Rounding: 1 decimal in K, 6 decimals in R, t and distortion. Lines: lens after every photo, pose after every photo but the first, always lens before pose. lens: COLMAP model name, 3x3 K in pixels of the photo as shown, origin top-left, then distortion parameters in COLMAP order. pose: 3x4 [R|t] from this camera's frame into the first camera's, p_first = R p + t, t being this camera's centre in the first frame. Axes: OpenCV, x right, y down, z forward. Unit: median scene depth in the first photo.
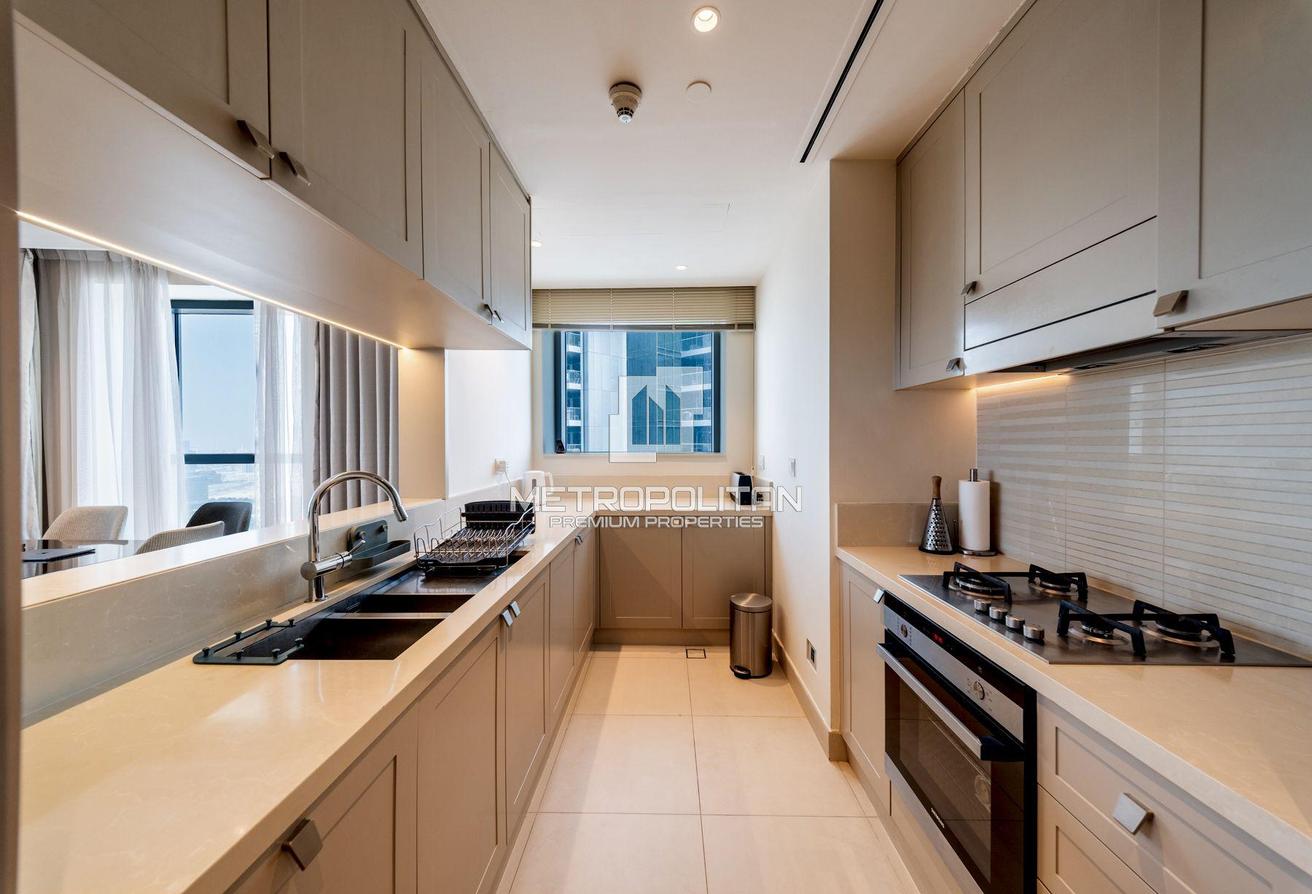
lens RADIAL K [[455.2, 0, 660.0], [0, 455.2, 443.1], [0, 0, 1]] dist [-0.001110, -0.000079]
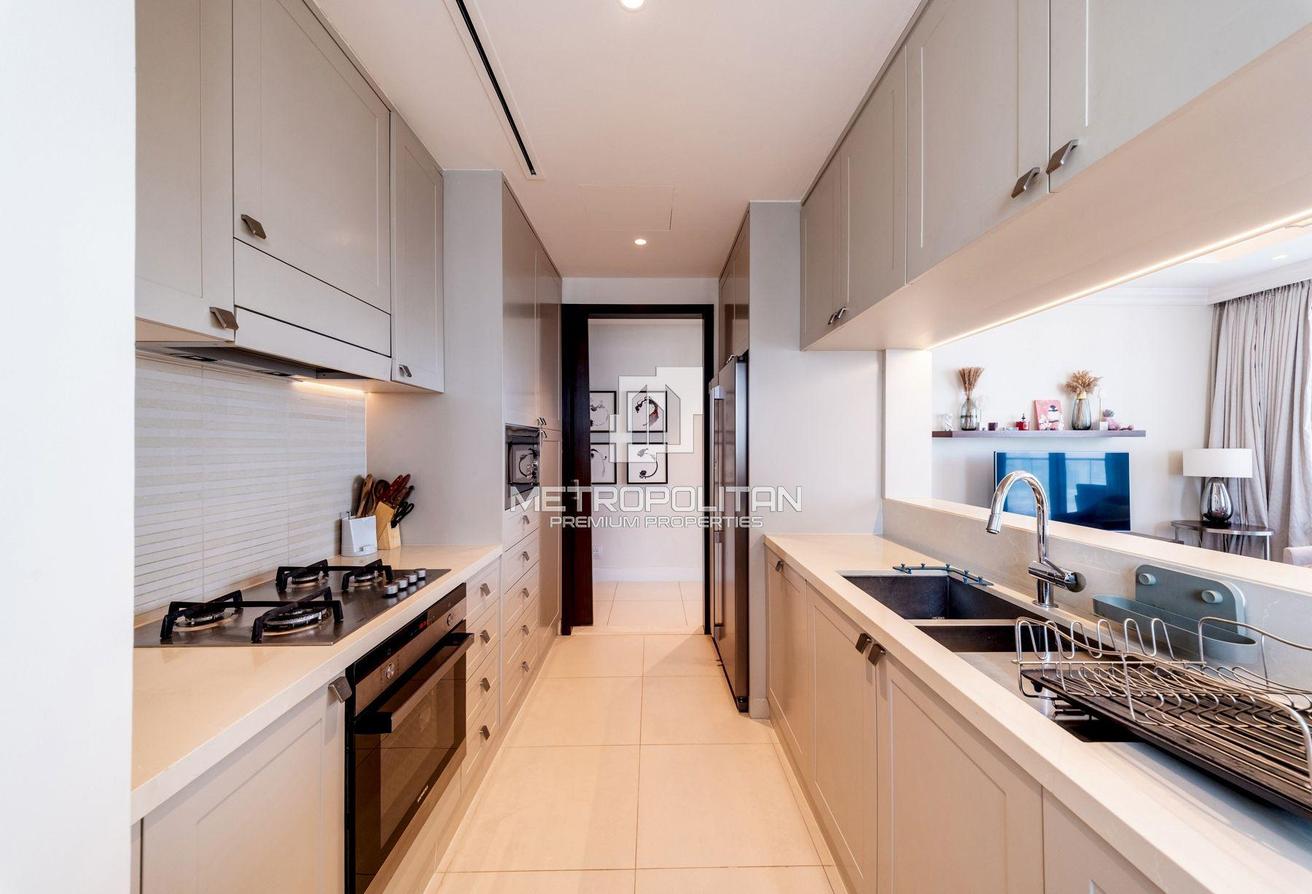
lens RADIAL K [[455.2, 0, 656.6], [0, 455.2, 445.9], [0, 0, 1]] dist [-0.001110, -0.000079]
pose [[-0.999345, 0.009013, -0.035048, 0.085657], [0.008585, 0.999887, 0.012343, -0.001106], [0.035155, 0.012034, -0.999309, 1.904358]]
